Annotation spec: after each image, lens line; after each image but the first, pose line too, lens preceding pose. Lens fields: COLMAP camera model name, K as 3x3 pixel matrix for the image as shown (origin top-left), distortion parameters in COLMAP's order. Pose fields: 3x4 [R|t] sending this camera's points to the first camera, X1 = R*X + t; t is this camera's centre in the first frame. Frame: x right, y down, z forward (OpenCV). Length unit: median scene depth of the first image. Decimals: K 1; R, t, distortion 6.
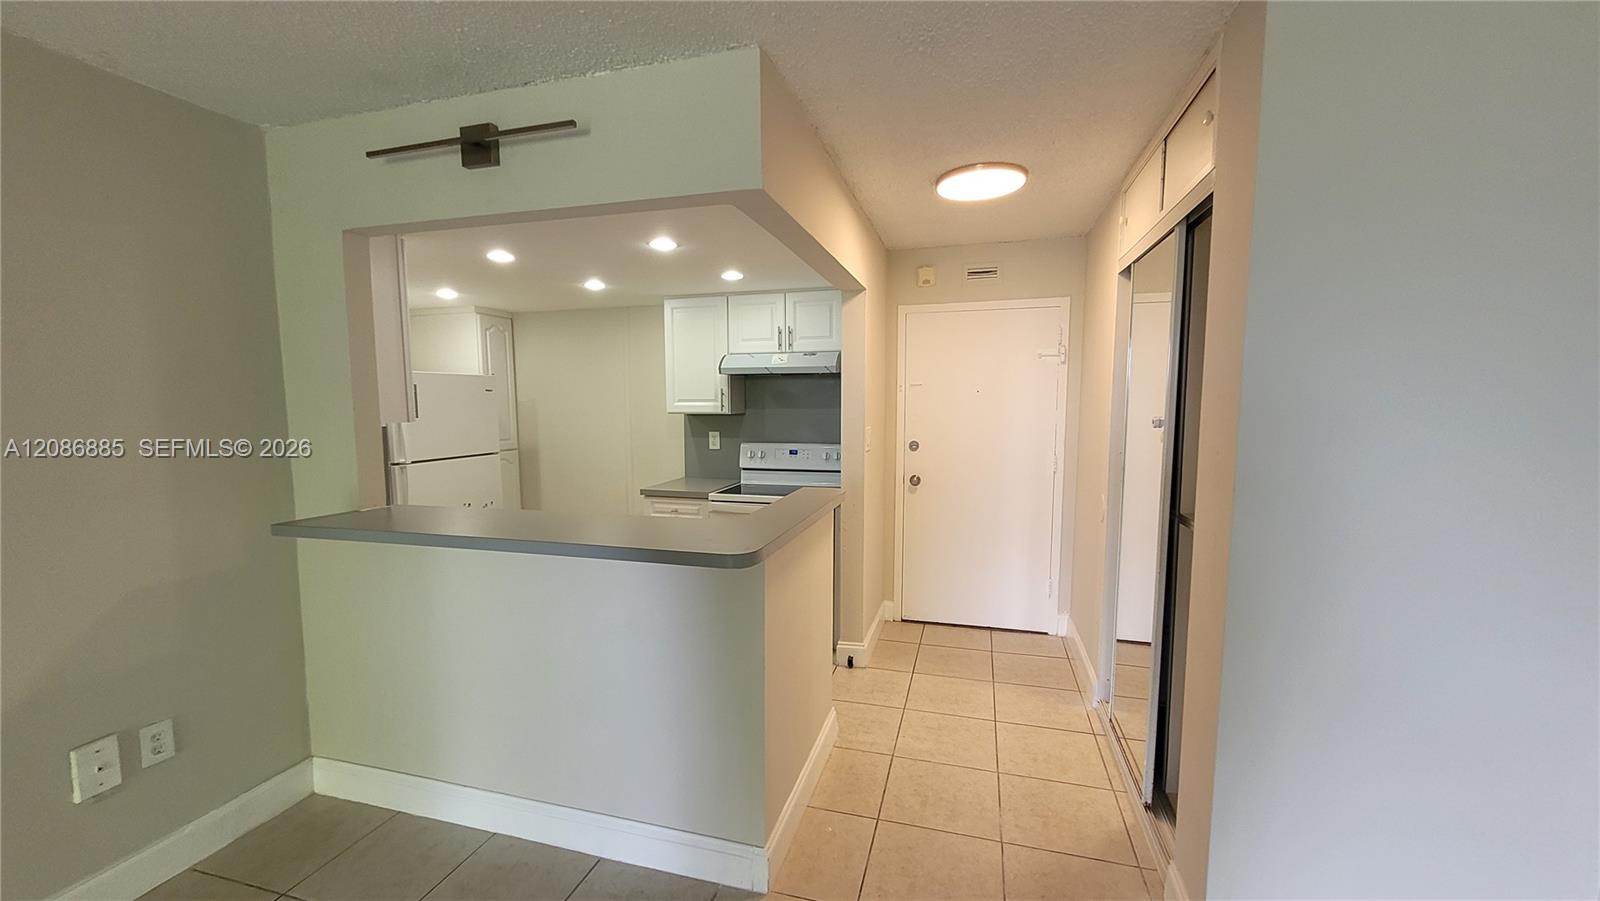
lens RADIAL K [[615.0, 0, 797.9], [0, 615.0, 459.5], [0, 0, 1]] dist [-0.000197, -0.000038]
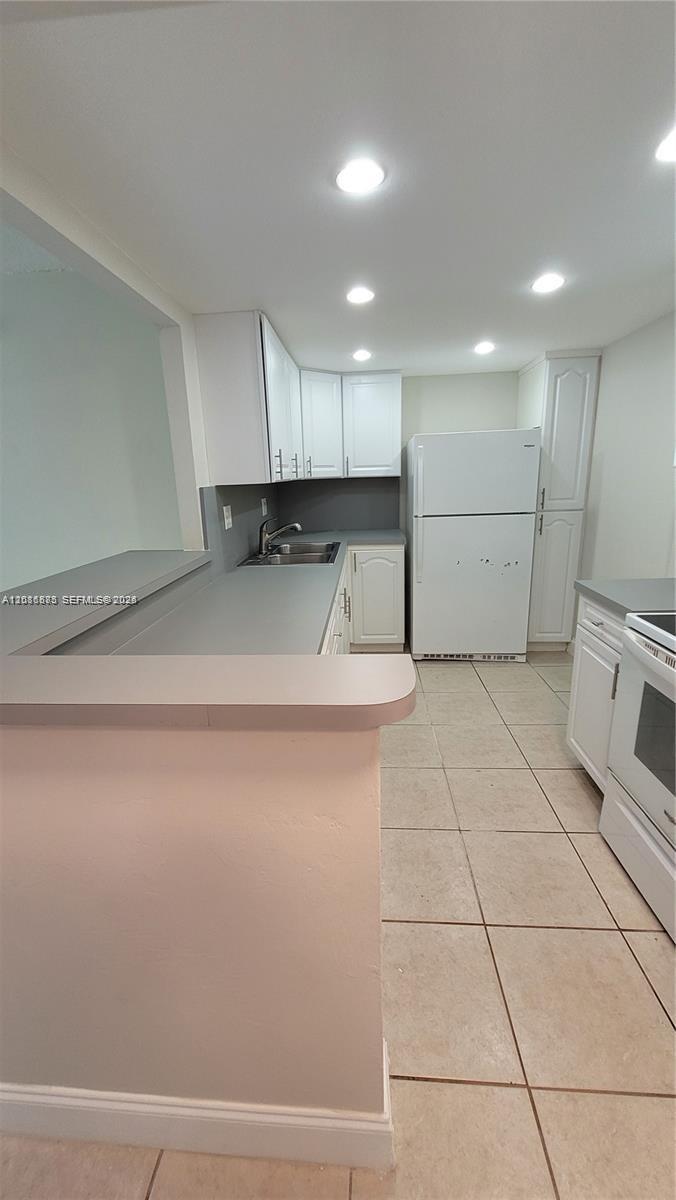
lens RADIAL K [[471.5, 0, 328.2], [0, 471.5, 596.2], [0, 0, 1]] dist [0.003205, 0.000099]
pose [[0.201471, 0.244526, -0.948481, 0.190107], [-0.056408, 0.969627, 0.237996, -0.043759], [0.977869, 0.005553, 0.209145, 0.557096]]
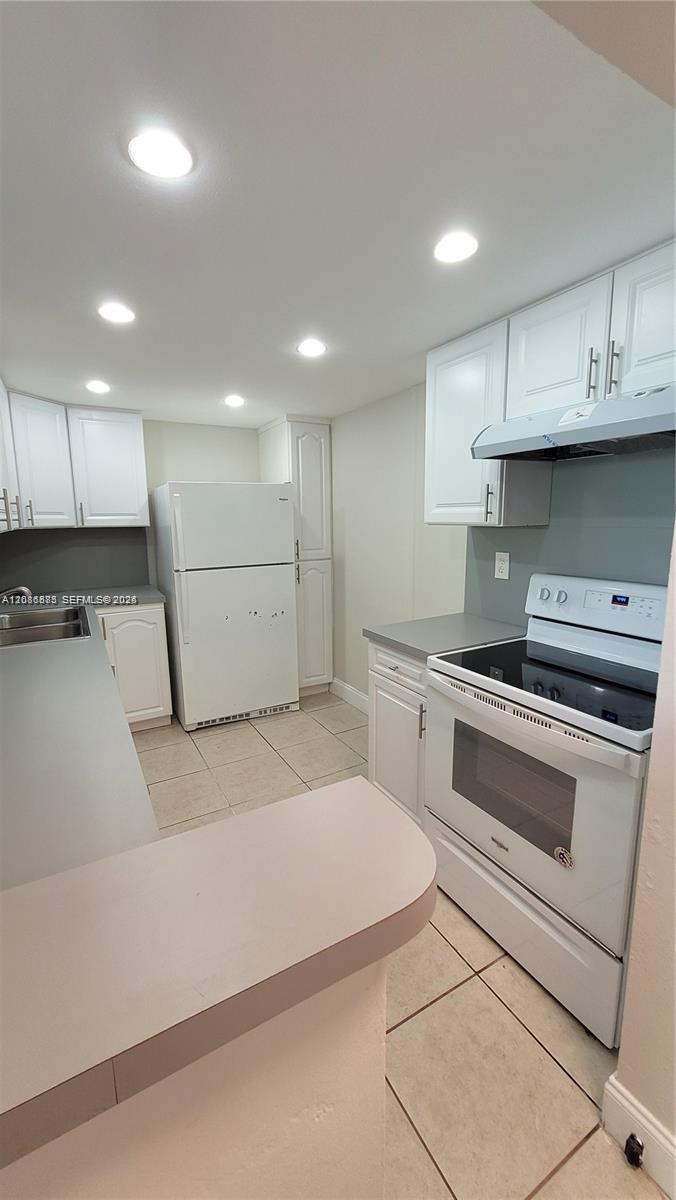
lens RADIAL K [[471.5, 0, 328.2], [0, 471.5, 596.2], [0, 0, 1]] dist [0.003205, 0.000099]
pose [[0.703551, 0.114173, -0.701413, 0.098062], [-0.056134, 0.992854, 0.105308, -0.043193], [0.708424, -0.034717, 0.704933, 0.525349]]
